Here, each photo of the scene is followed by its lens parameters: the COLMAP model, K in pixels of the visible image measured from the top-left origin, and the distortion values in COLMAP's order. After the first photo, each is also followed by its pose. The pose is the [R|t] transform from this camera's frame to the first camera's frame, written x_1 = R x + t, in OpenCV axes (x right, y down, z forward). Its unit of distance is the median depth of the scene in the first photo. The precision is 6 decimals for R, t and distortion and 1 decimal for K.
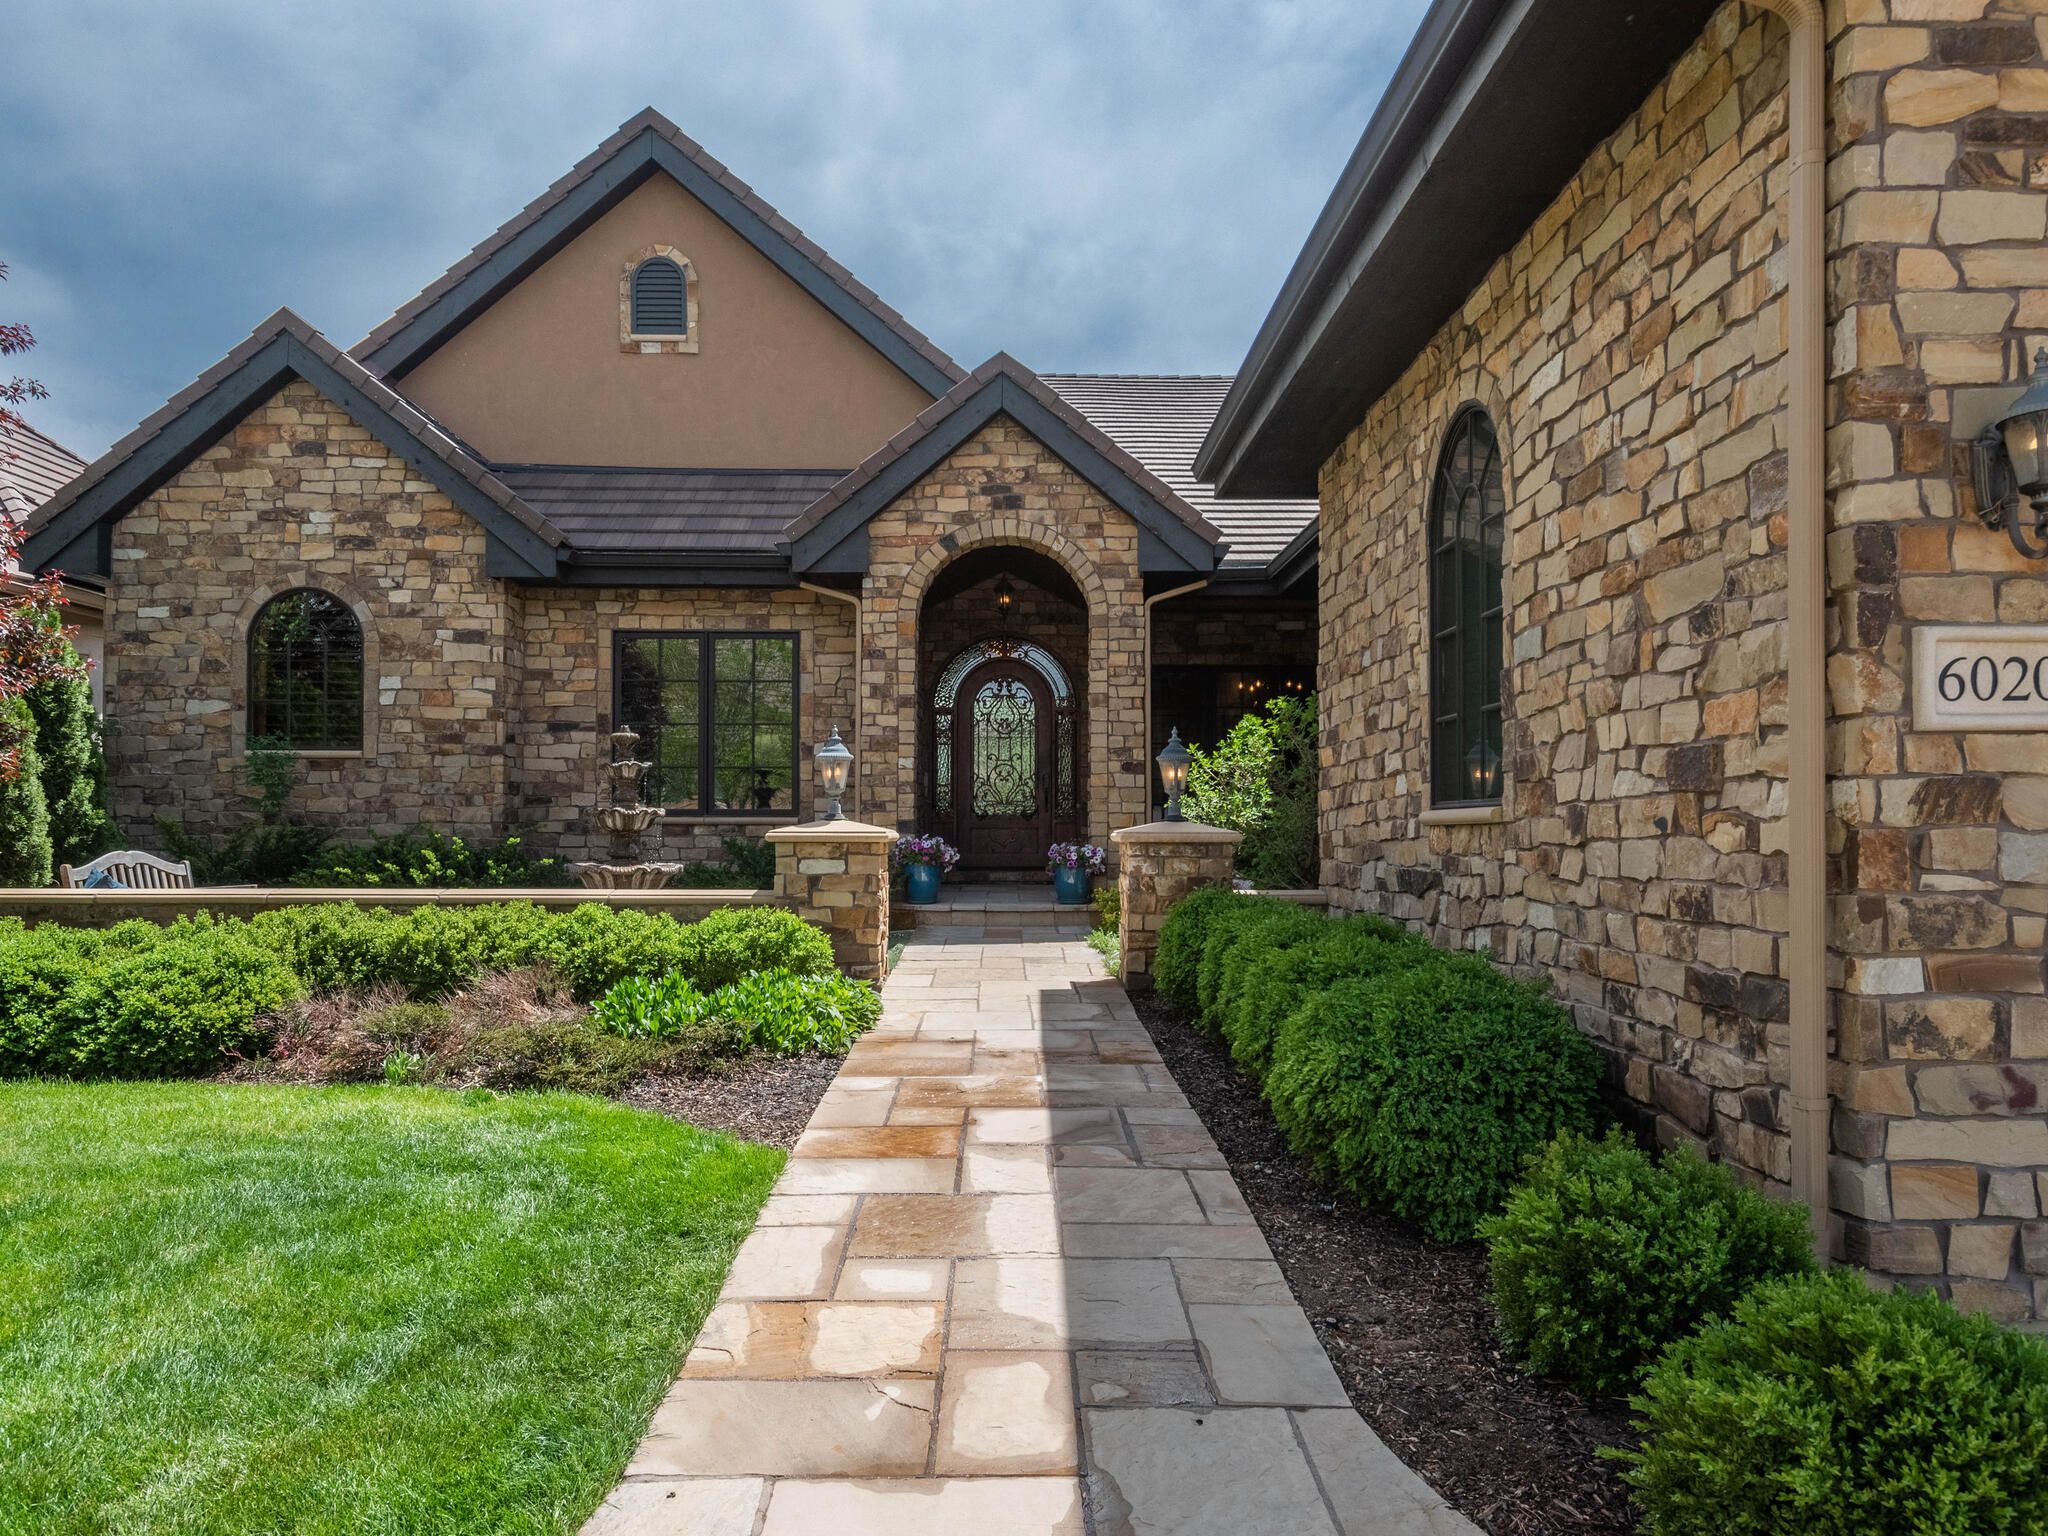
lens RADIAL K [[1553.6, 0, 1021.6], [0, 1553.6, 782.8], [0, 0, 1]] dist [0.028241, -0.007170]
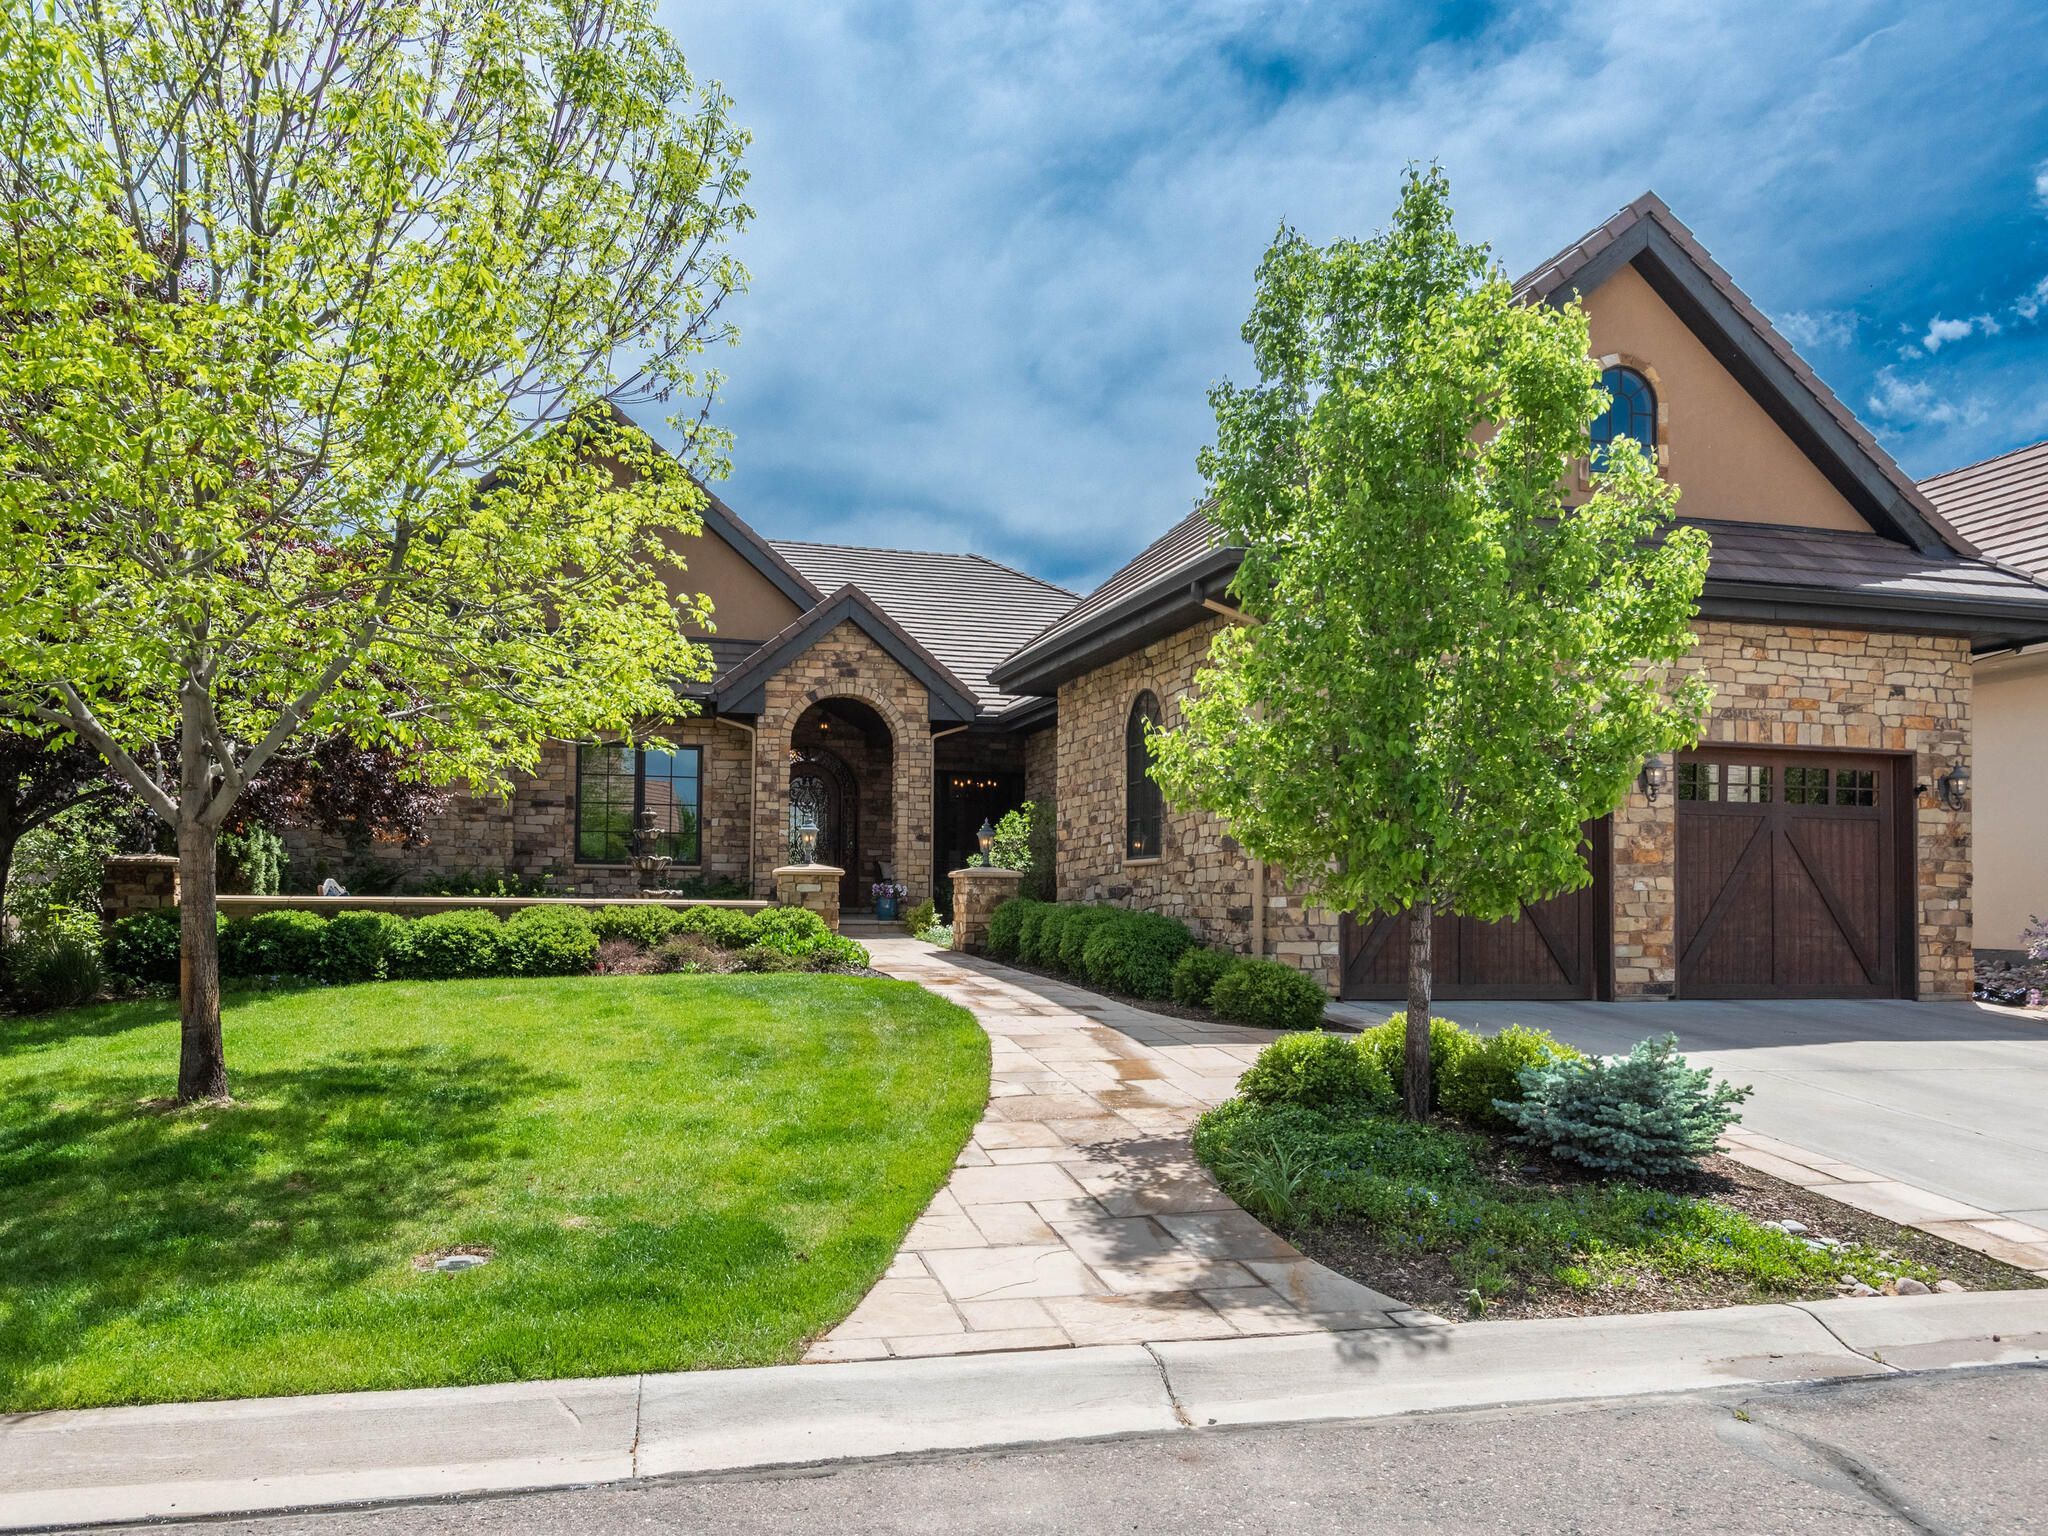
lens RADIAL K [[1553.6, 0, 1021.6], [0, 1553.6, 782.8], [0, 0, 1]] dist [0.028241, -0.007170]
pose [[0.966368, 0.027688, 0.255667, -0.353555], [-0.016310, 0.998784, -0.046514, 0.009559], [-0.256644, 0.040780, 0.965645, -0.872494]]
